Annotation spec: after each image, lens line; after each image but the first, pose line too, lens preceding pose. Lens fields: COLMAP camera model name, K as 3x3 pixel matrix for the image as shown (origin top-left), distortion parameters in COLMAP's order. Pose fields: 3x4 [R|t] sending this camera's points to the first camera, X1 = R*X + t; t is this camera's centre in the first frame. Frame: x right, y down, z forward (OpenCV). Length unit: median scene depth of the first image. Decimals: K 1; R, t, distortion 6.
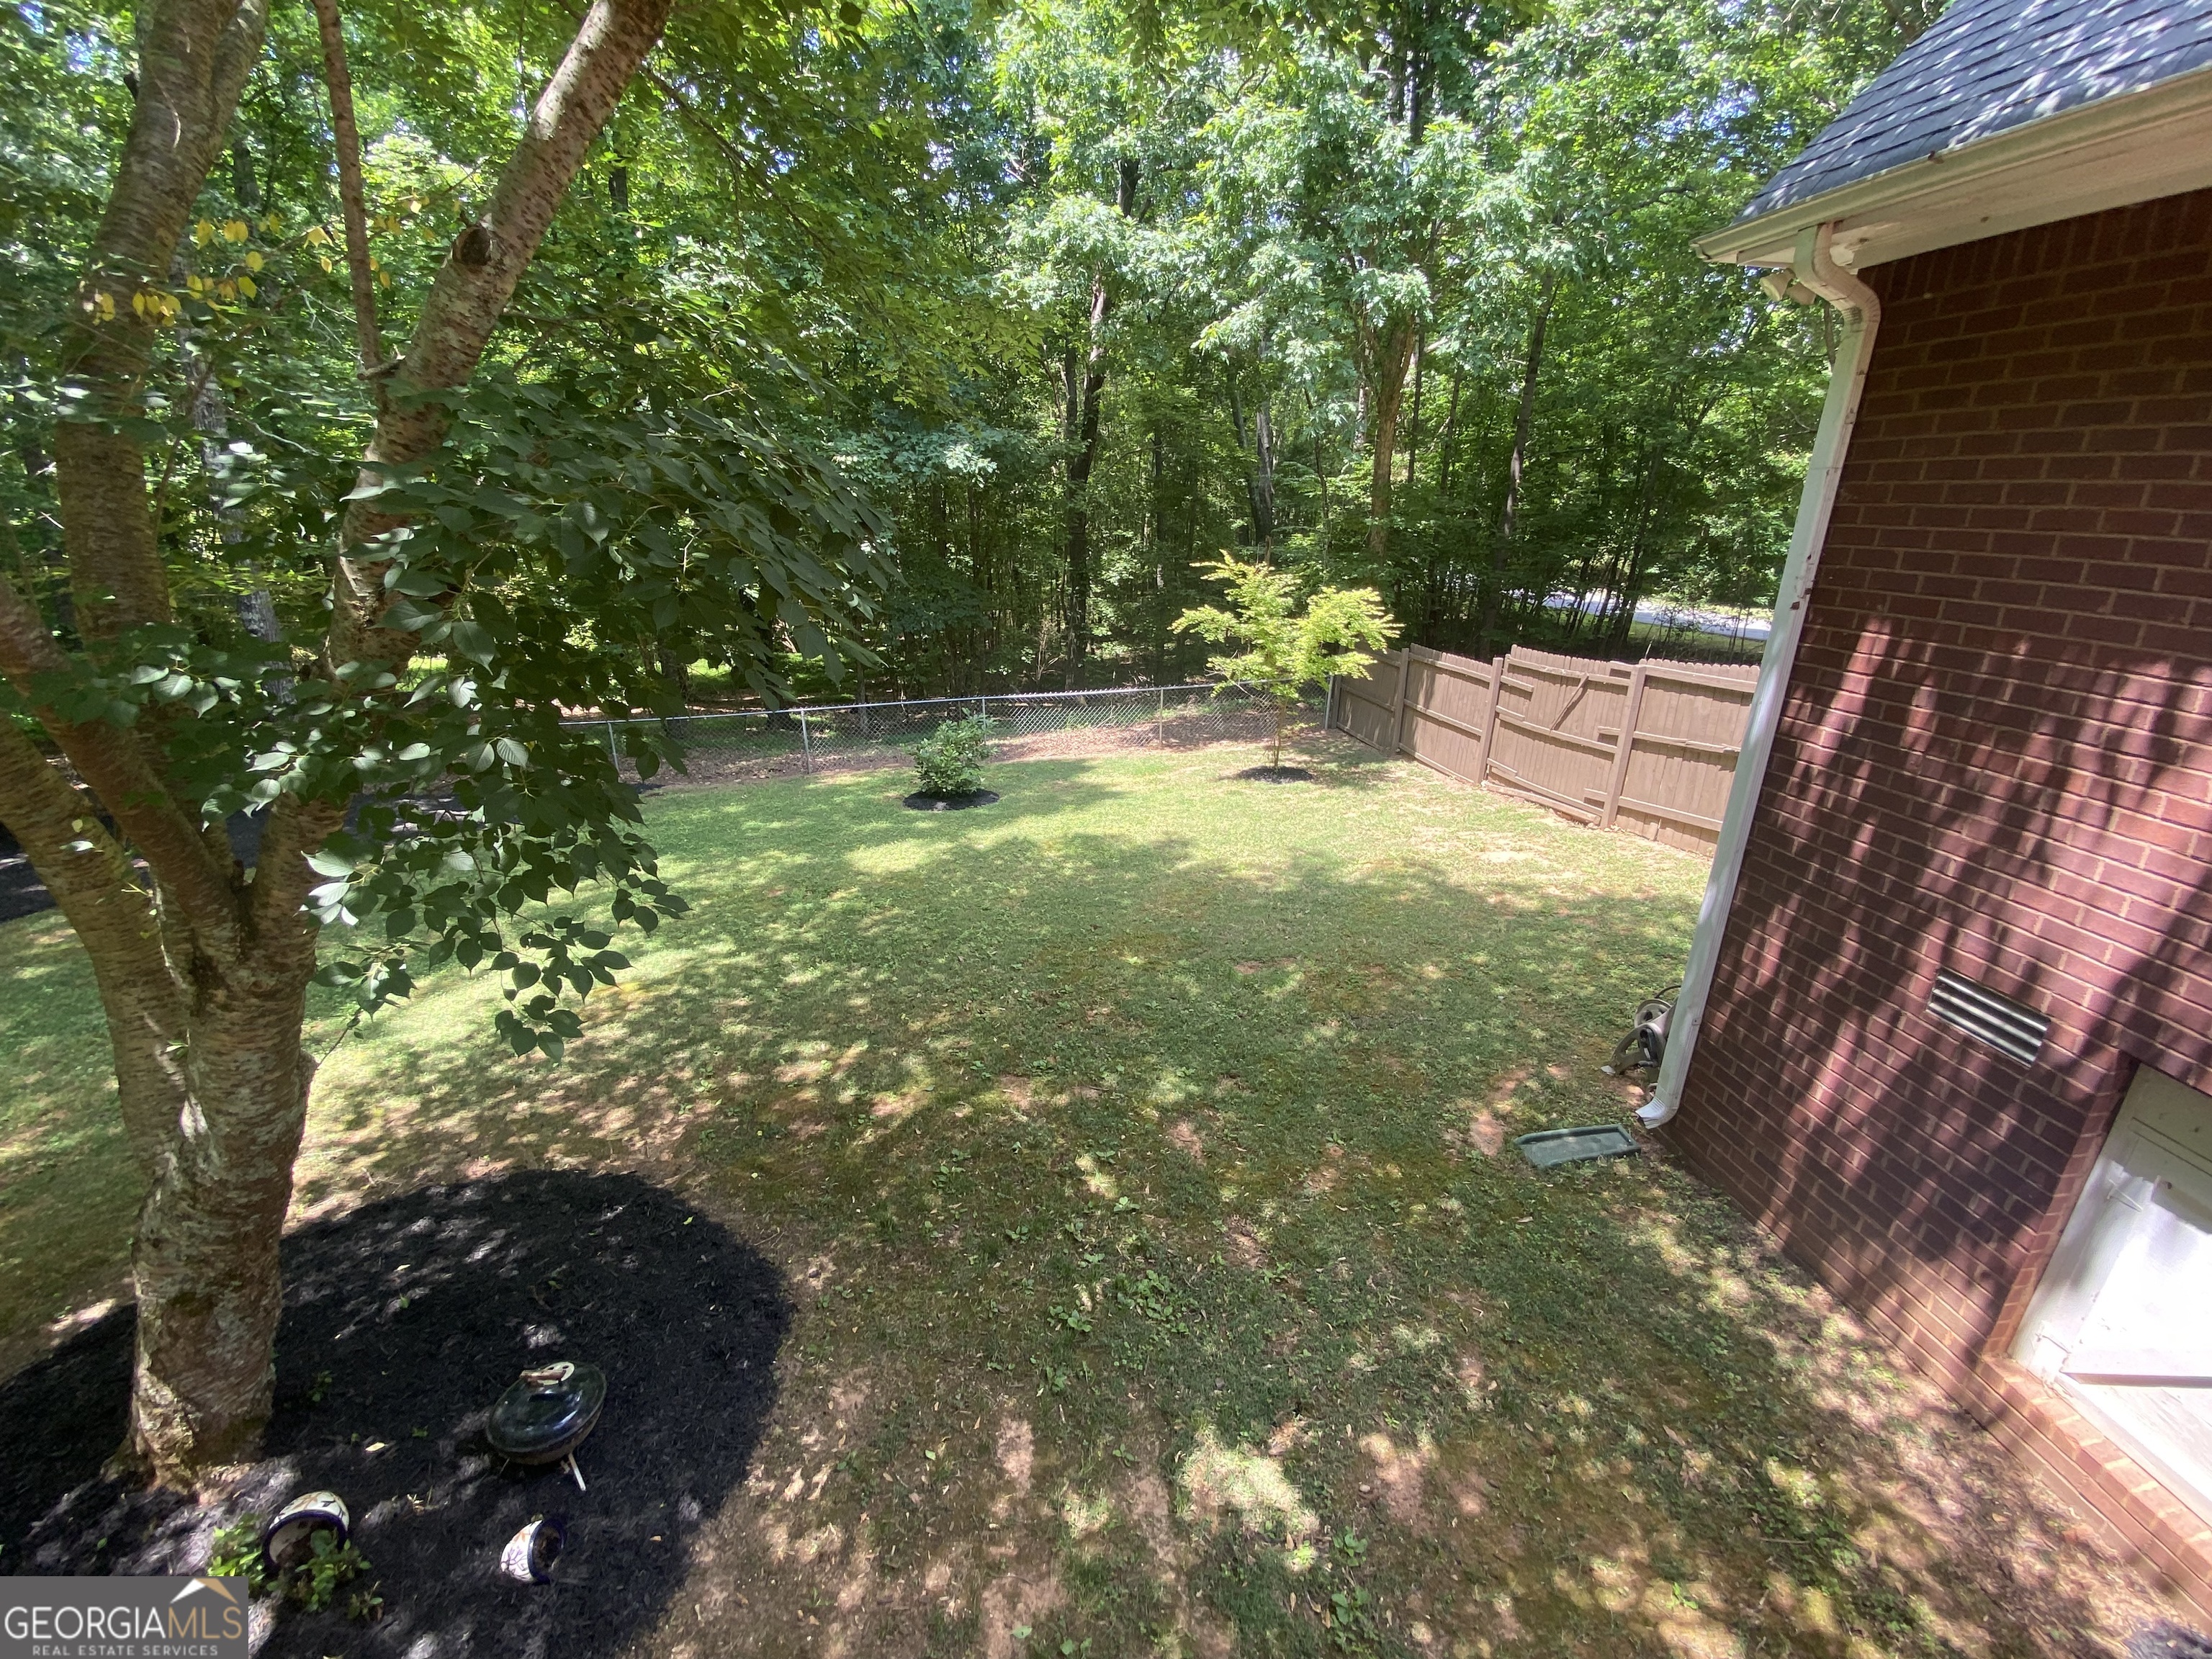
lens RADIAL K [[903.2, 0, 1099.2], [0, 903.2, 835.1], [0, 0, 1]] dist [0.035525, -0.026726]
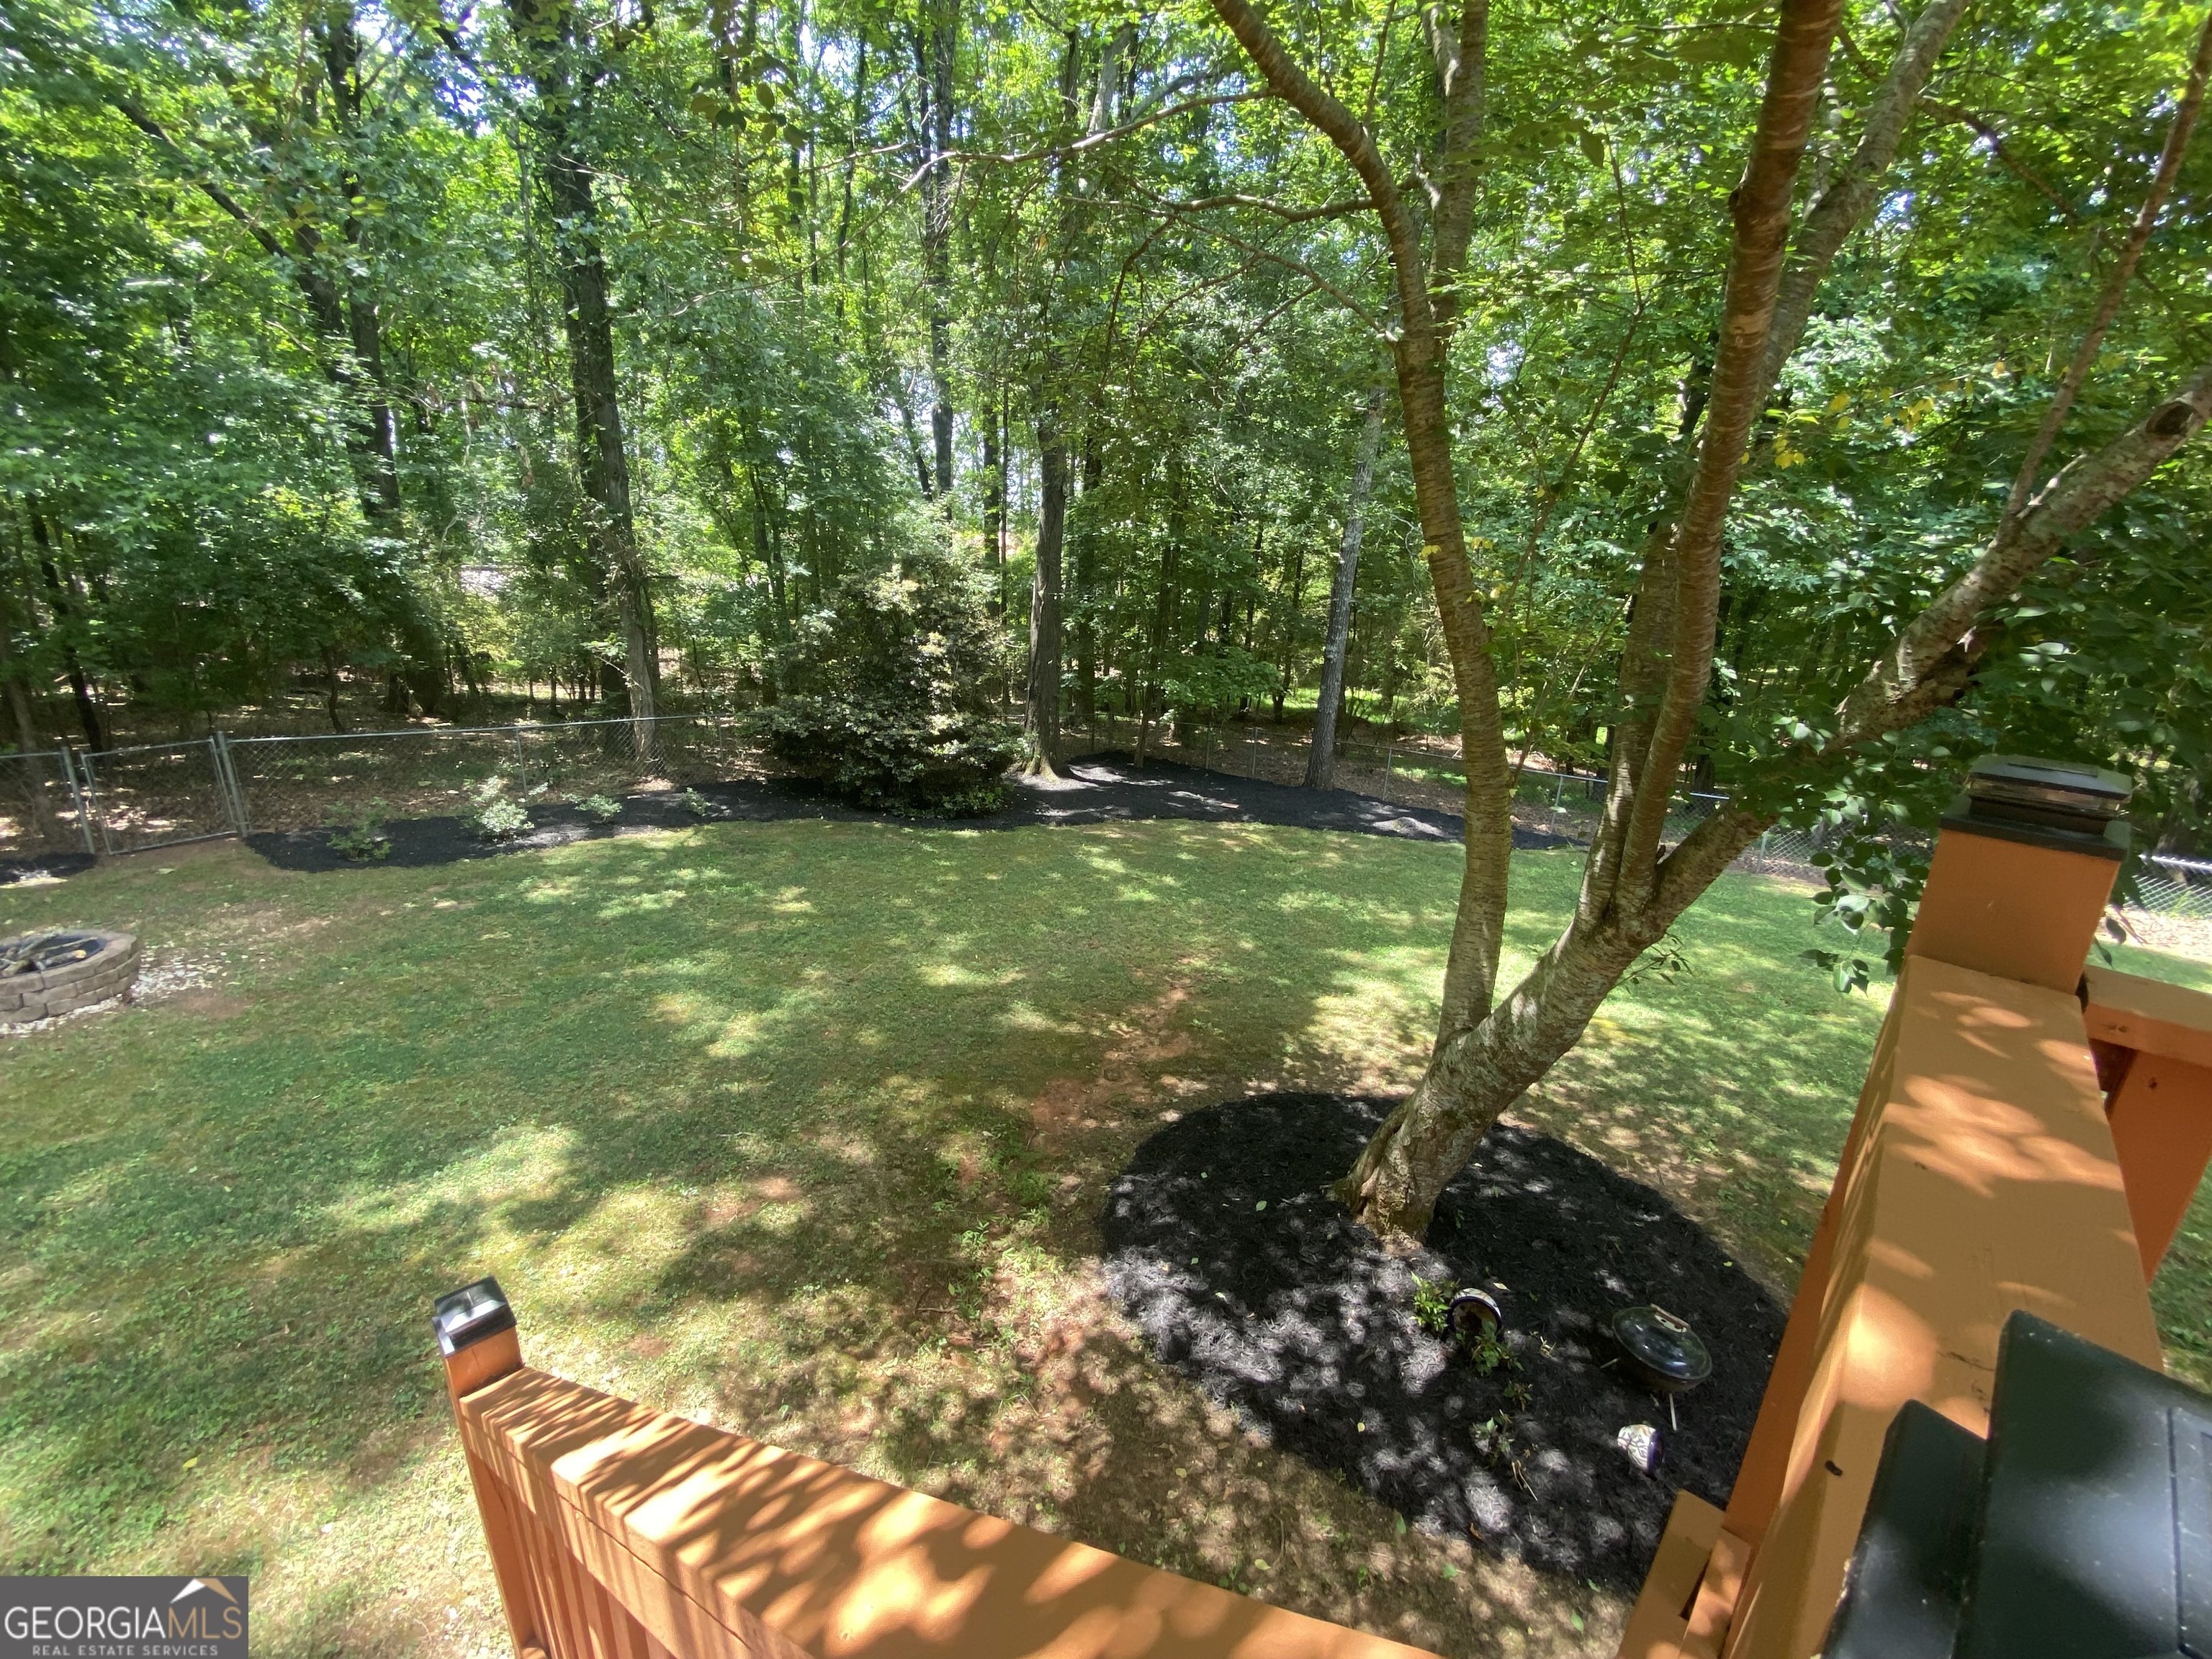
lens RADIAL K [[893.1, 0, 1113.3], [0, 893.1, 840.6], [0, 0, 1]] dist [0.038035, -0.029908]
pose [[0.625958, 0.255998, -0.736642, -0.487677], [-0.299741, 0.951005, 0.075790, 0.176407], [0.719953, 0.173360, 0.672023, -0.553677]]
